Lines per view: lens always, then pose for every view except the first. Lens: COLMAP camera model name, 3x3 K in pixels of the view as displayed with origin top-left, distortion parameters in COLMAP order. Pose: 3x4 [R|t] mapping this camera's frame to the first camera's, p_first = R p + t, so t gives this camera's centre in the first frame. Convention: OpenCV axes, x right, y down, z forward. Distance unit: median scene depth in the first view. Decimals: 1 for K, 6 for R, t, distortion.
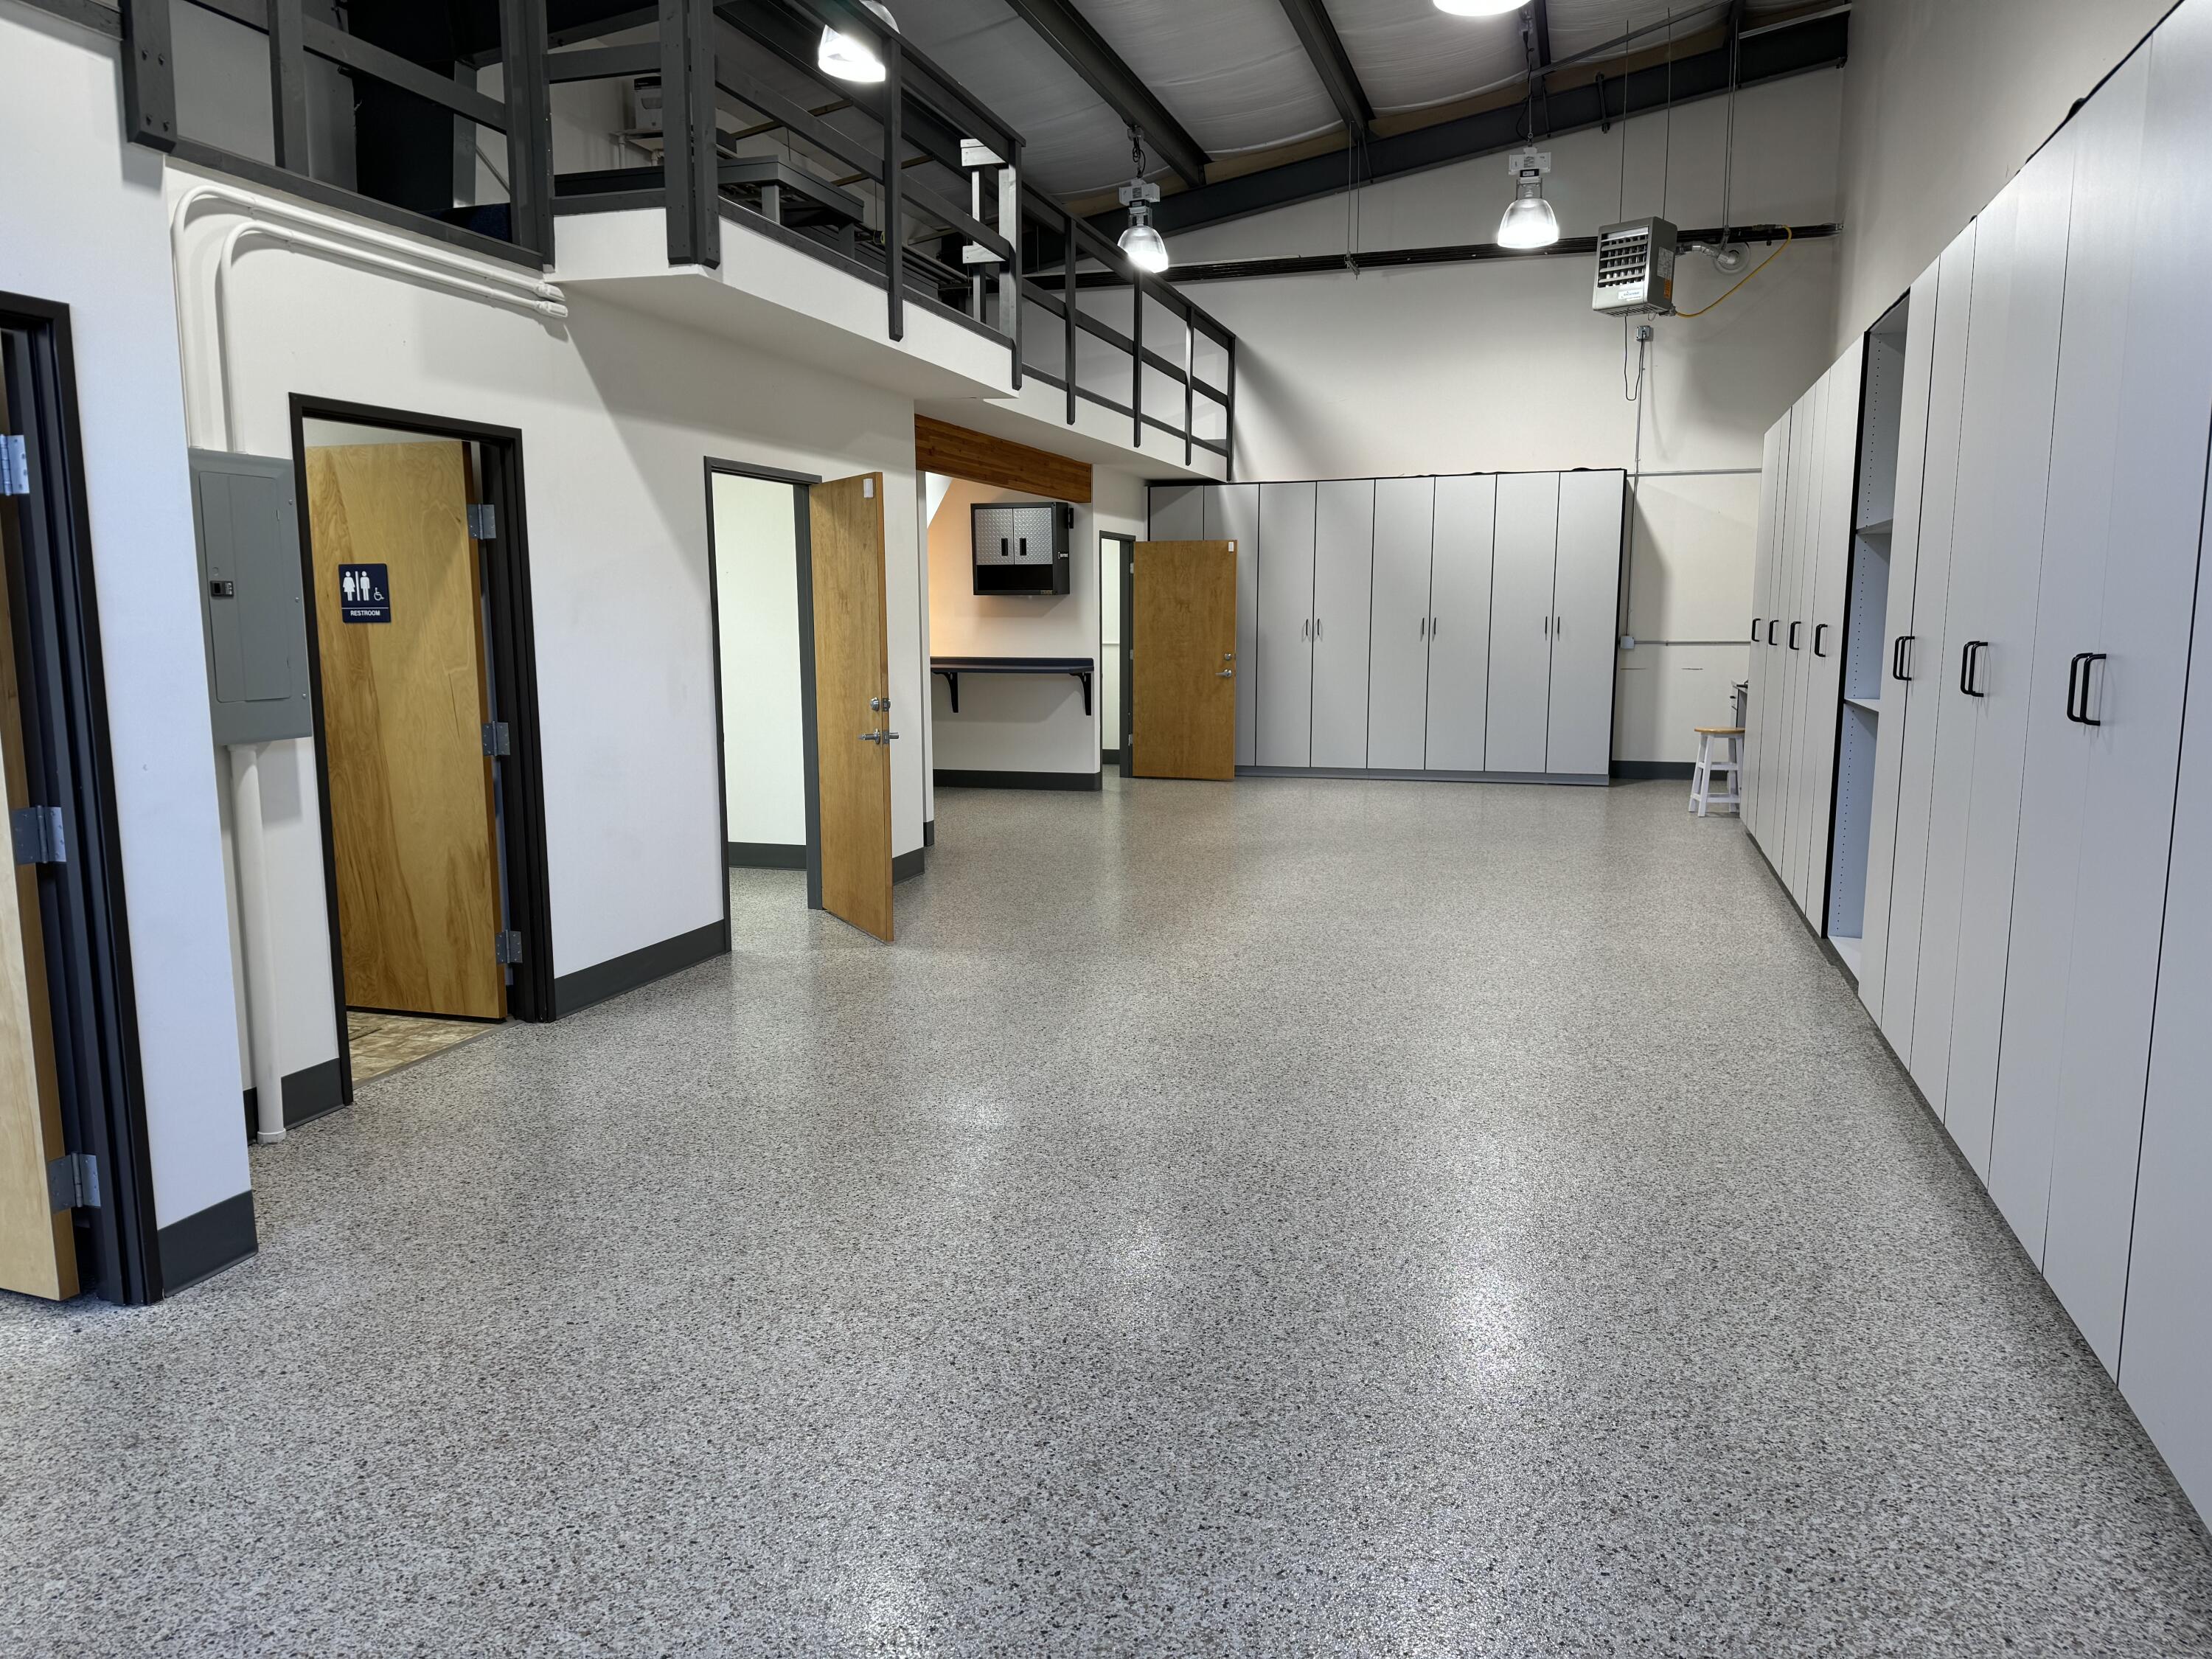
lens RADIAL K [[1548.4, 0, 1095.3], [0, 1548.4, 840.1], [0, 0, 1]] dist [0.070682, -0.051621]
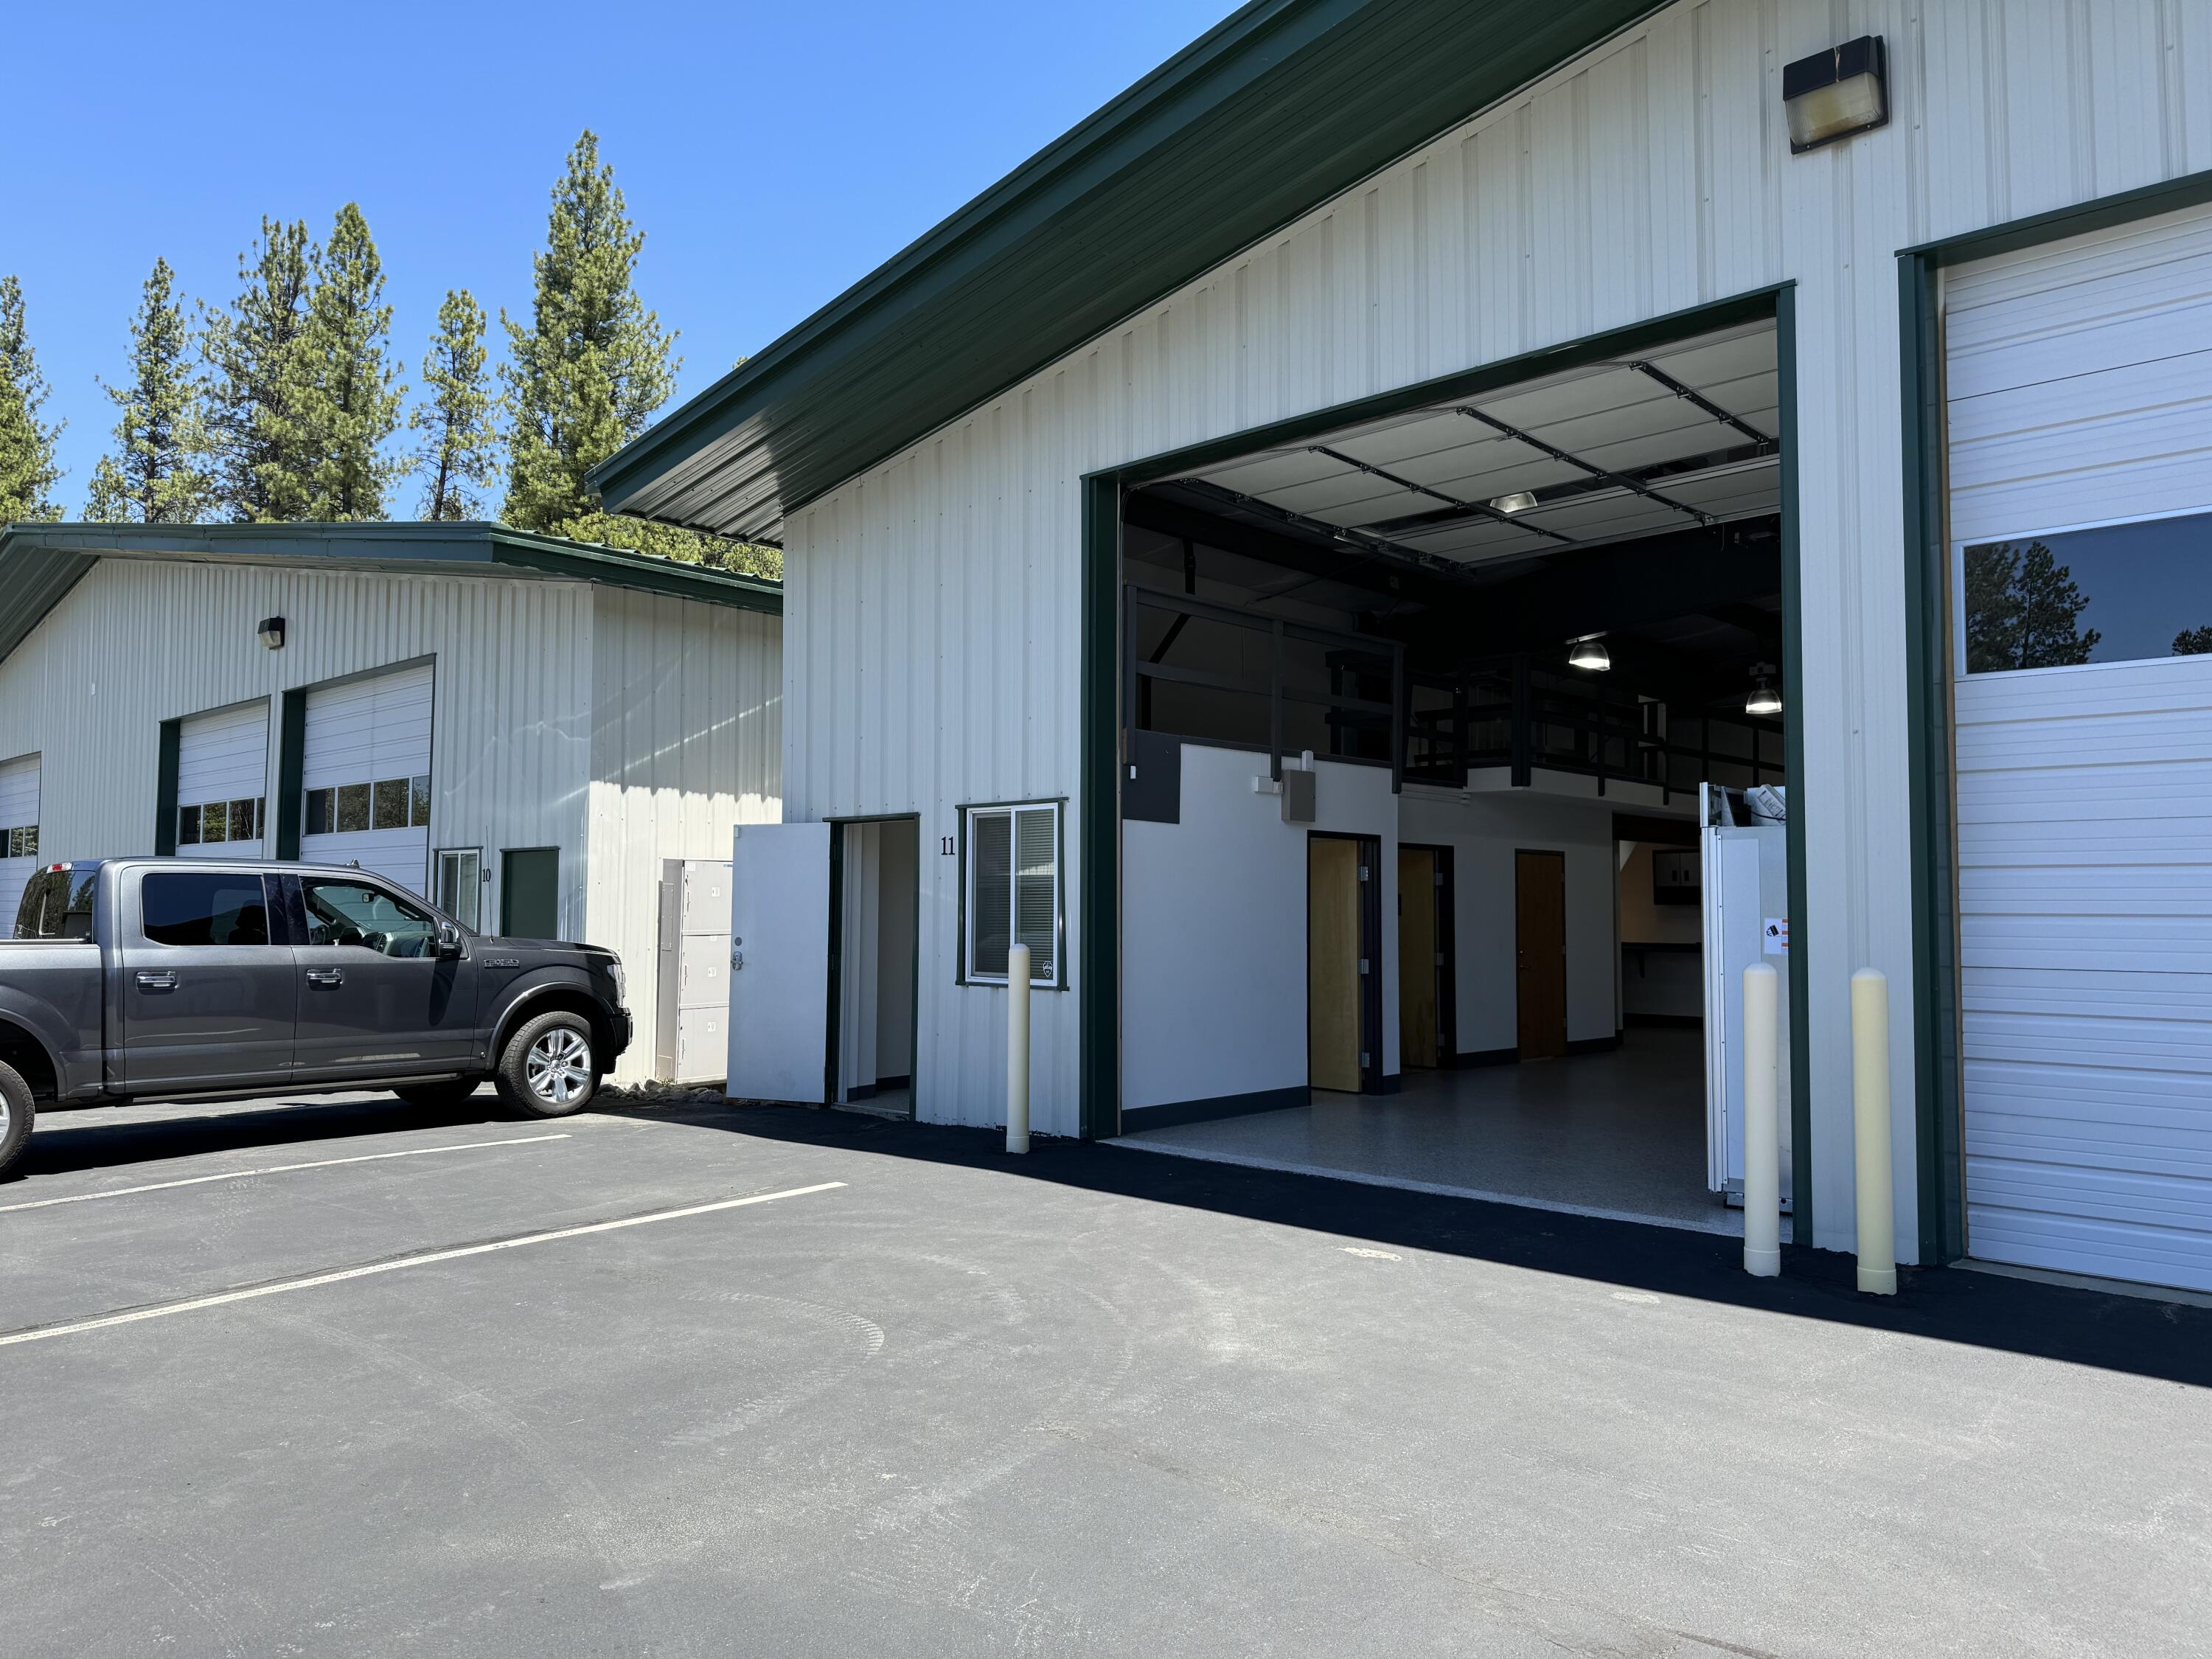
lens RADIAL K [[1548.4, 0, 1099.6], [0, 1548.4, 848.7], [0, 0, 1]] dist [0.070682, -0.051621]
pose [[0.904678, -0.009562, -0.425989, 0.150222], [-0.072974, 0.981500, -0.177008, 0.175420], [0.419800, 0.191222, 0.887244, -1.103048]]
